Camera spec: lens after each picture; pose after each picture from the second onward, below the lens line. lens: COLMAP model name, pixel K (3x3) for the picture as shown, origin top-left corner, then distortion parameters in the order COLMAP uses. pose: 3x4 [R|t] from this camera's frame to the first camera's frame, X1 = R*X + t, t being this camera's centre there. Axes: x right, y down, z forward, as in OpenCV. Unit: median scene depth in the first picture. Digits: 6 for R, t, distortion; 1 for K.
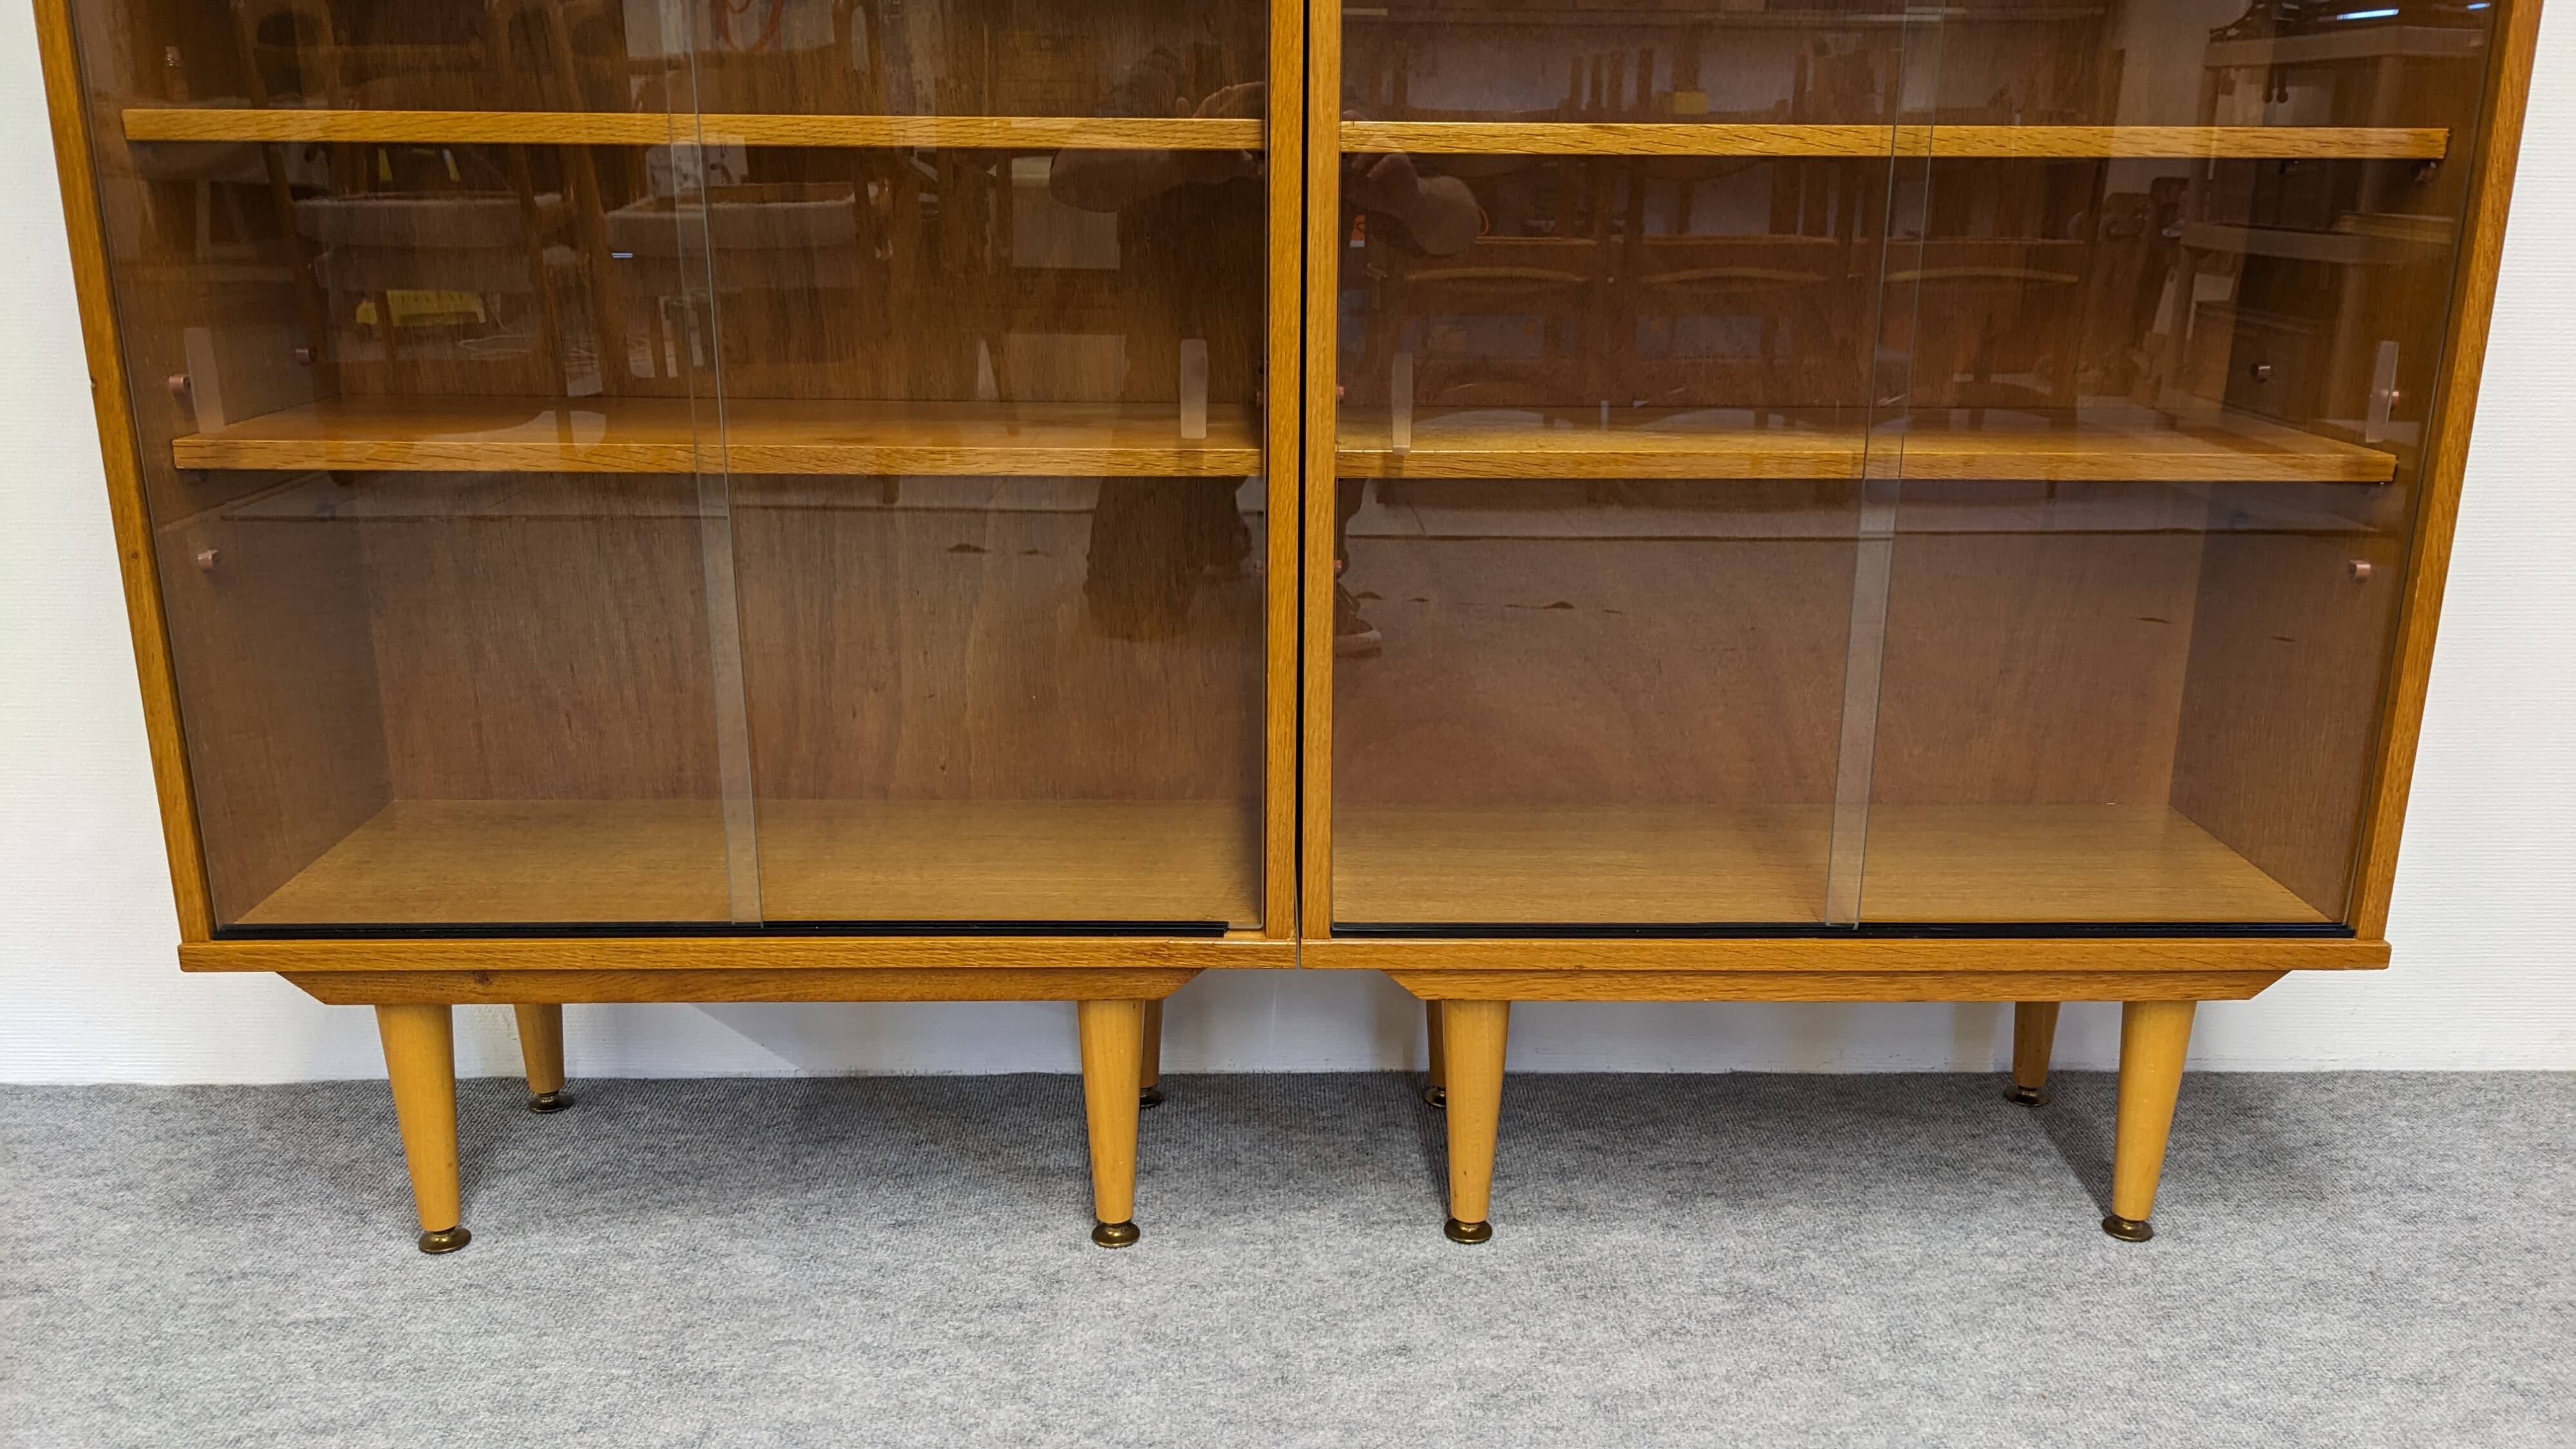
lens RADIAL K [[2043.5, 0, 1296.0], [0, 2043.5, 735.8], [0, 0, 1]] dist [0.049807, -0.080399]
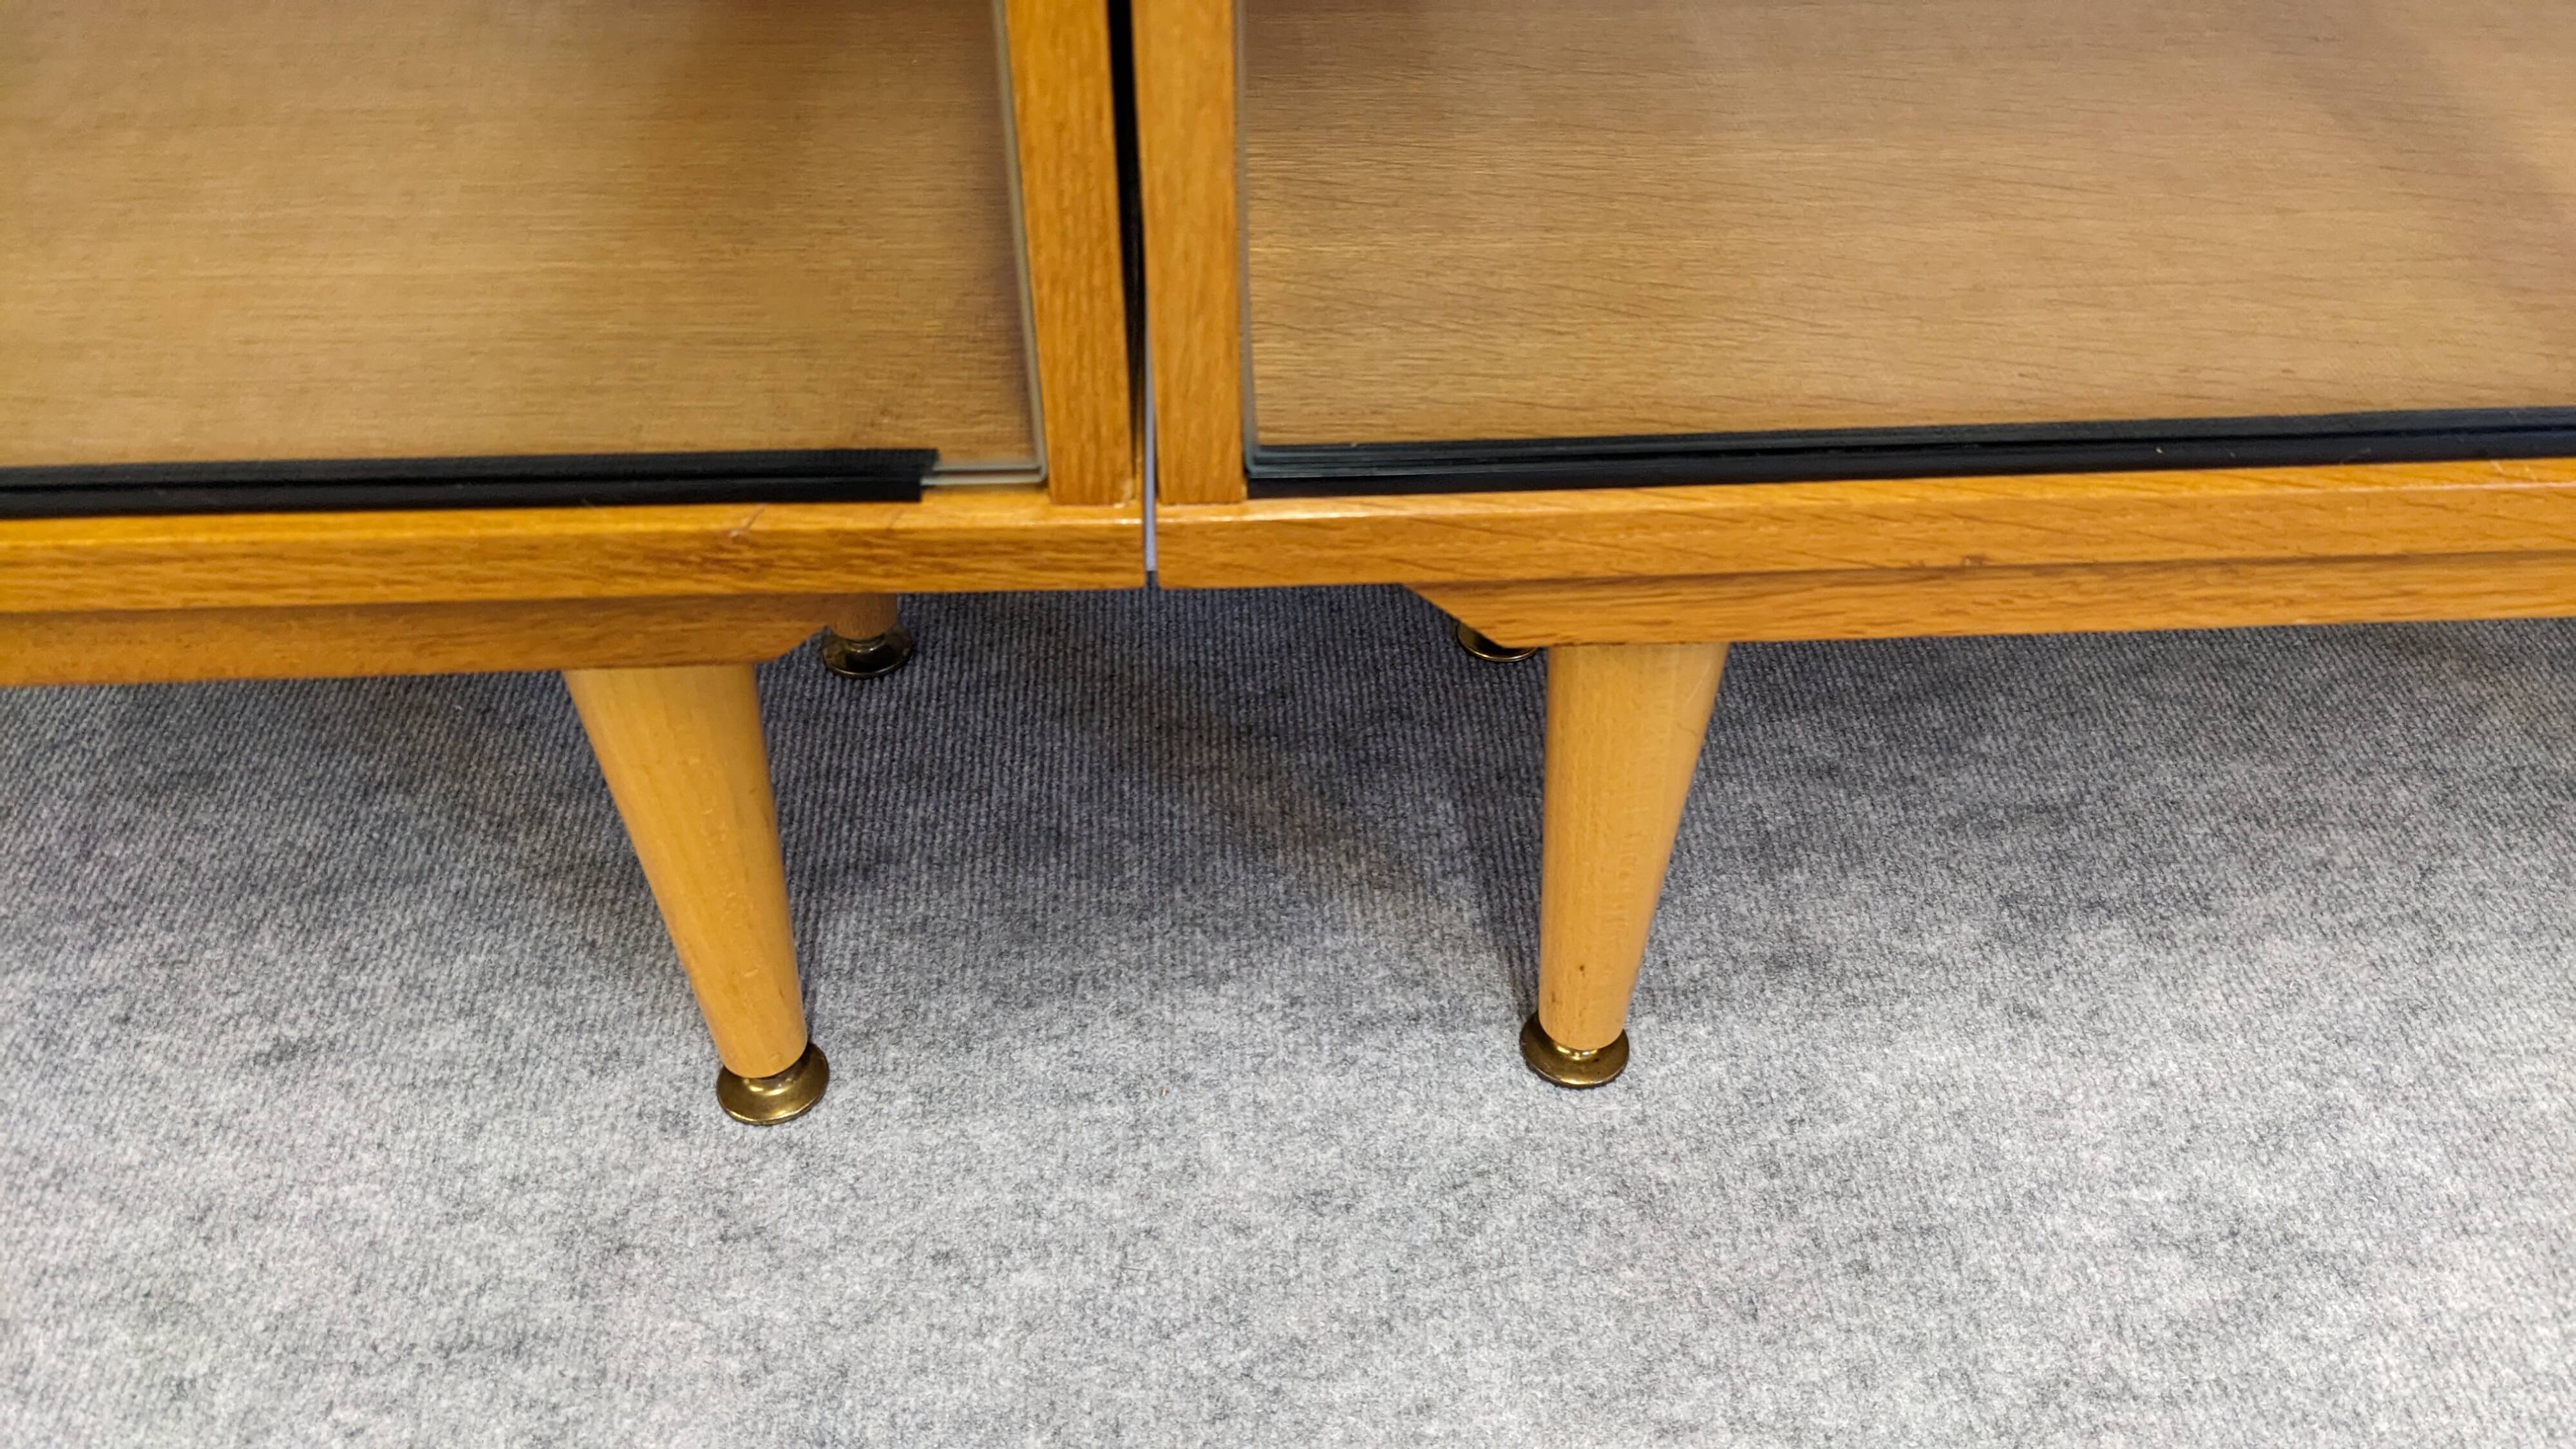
lens RADIAL K [[2031.4, 0, 1301.0], [0, 2031.4, 771.8], [0, 0, 1]] dist [0.046812, -0.076379]
pose [[0.999416, -0.024704, 0.023624, 0.016065], [0.011743, 0.897213, 0.441442, -0.006452], [-0.032101, -0.440907, 0.896979, 0.641344]]
